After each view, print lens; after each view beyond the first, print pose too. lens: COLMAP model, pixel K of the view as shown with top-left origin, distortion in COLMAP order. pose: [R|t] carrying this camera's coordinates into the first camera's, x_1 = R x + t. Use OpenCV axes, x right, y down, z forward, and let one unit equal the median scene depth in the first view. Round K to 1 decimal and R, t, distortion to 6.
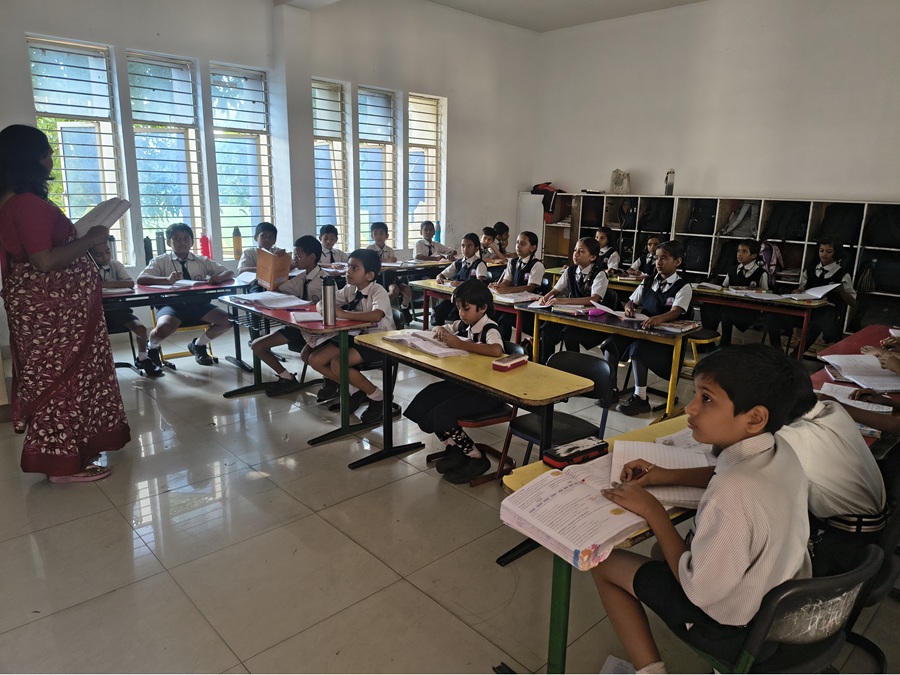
lens RADIAL K [[627.4, 0, 450.0], [0, 627.4, 337.7], [0, 0, 1]] dist [0.021543, -0.016662]
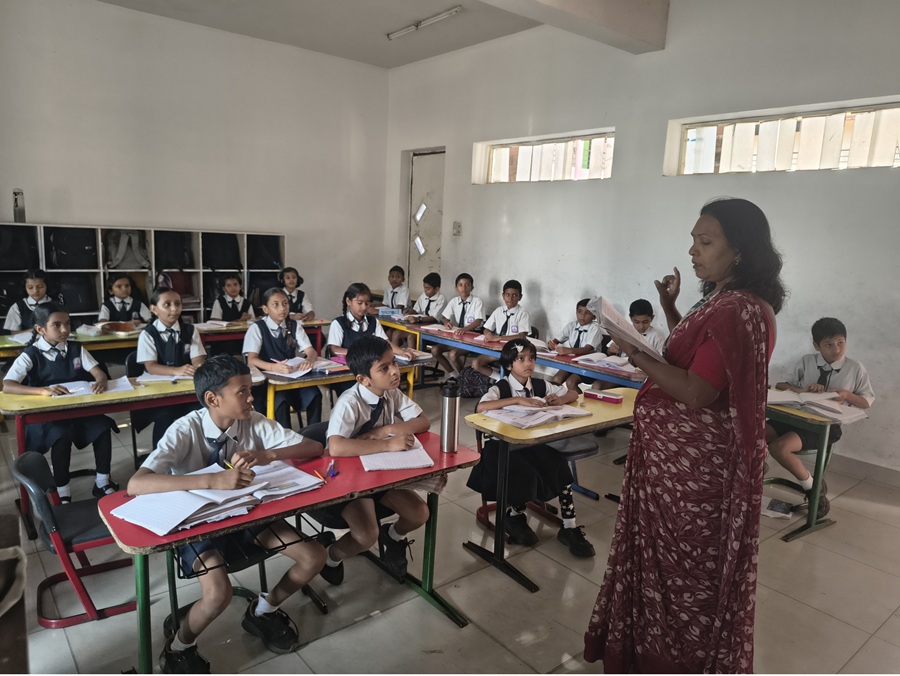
lens RADIAL K [[627.4, 0, 449.6], [0, 627.4, 337.6], [0, 0, 1]] dist [0.021543, -0.016662]
pose [[0.057349, -0.186520, 0.980776, -0.448710], [0.190001, 0.966477, 0.172691, -0.137941], [-0.980108, 0.176445, 0.090866, 0.489481]]
